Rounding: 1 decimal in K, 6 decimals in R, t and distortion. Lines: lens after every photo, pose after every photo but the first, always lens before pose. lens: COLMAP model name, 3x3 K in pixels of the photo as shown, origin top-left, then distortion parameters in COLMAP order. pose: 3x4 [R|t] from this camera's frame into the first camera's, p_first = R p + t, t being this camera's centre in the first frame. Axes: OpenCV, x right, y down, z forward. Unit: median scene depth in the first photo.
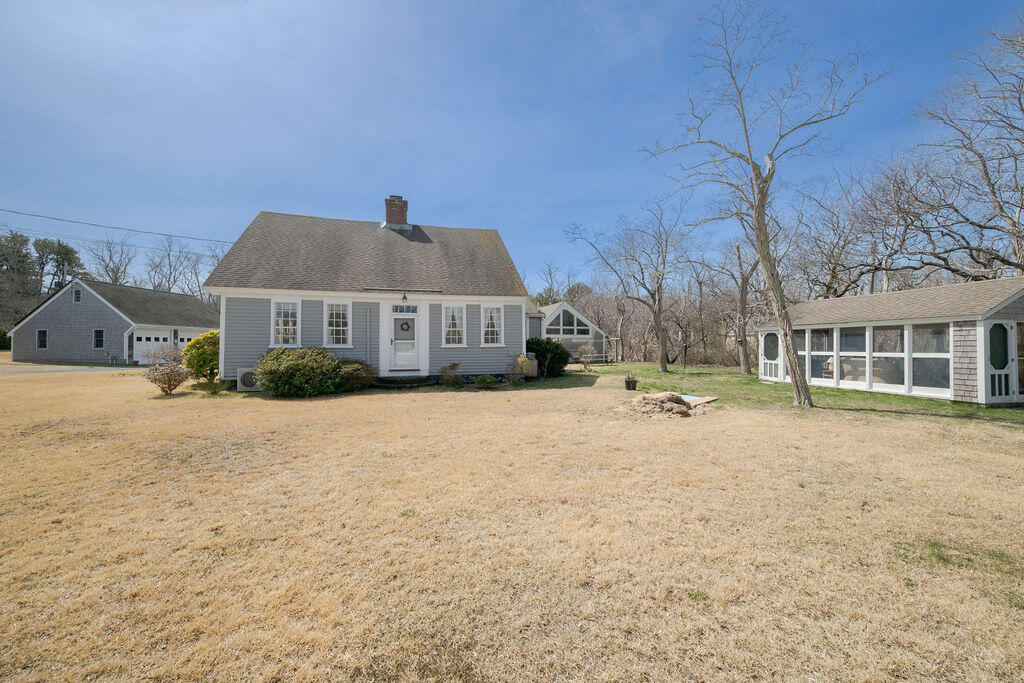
lens RADIAL K [[399.8, 0, 512.0], [0, 399.8, 341.5], [0, 0, 1]] dist [-0.000095, 0.000048]
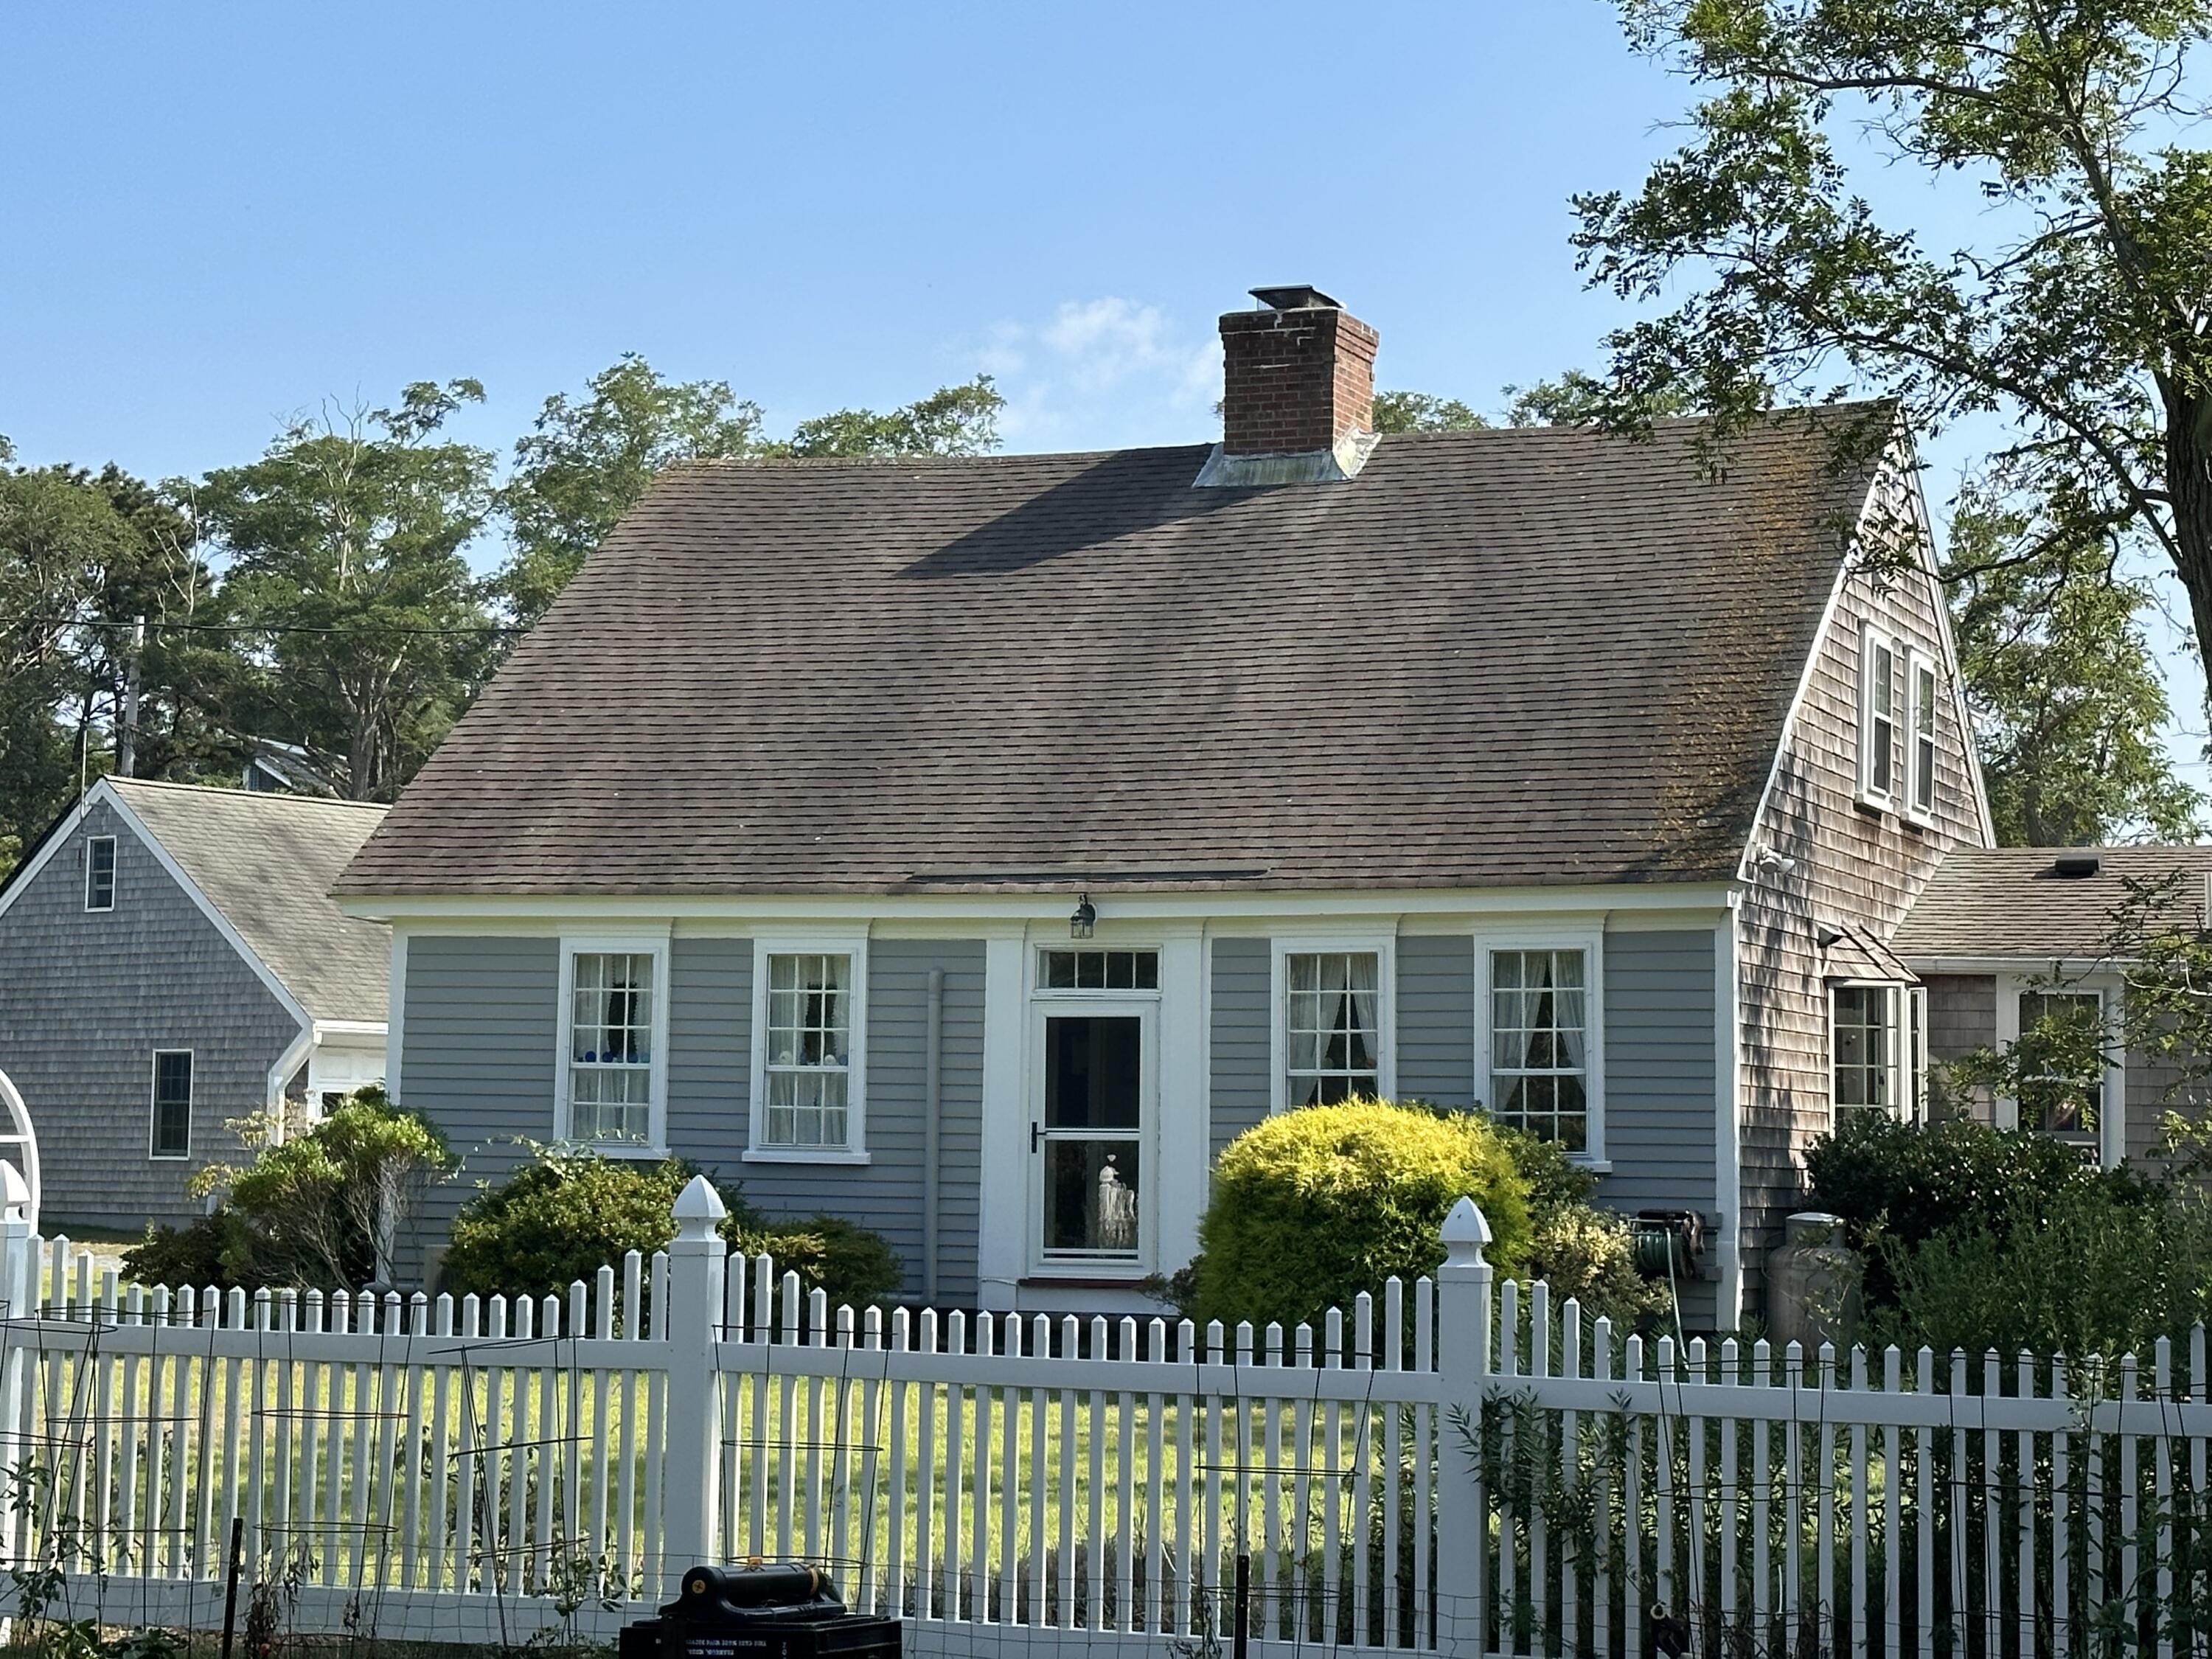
lens RADIAL K [[4498.2, 0, 1106.0], [0, 4498.2, 829.5], [0, 0, 1]] dist [0.033073, 1.874648]
pose [[0.792627, -0.030378, -0.608949, 1.092965], [-0.008350, 0.998123, -0.060662, -0.015038], [0.609649, 0.053167, 0.790886, -0.756992]]
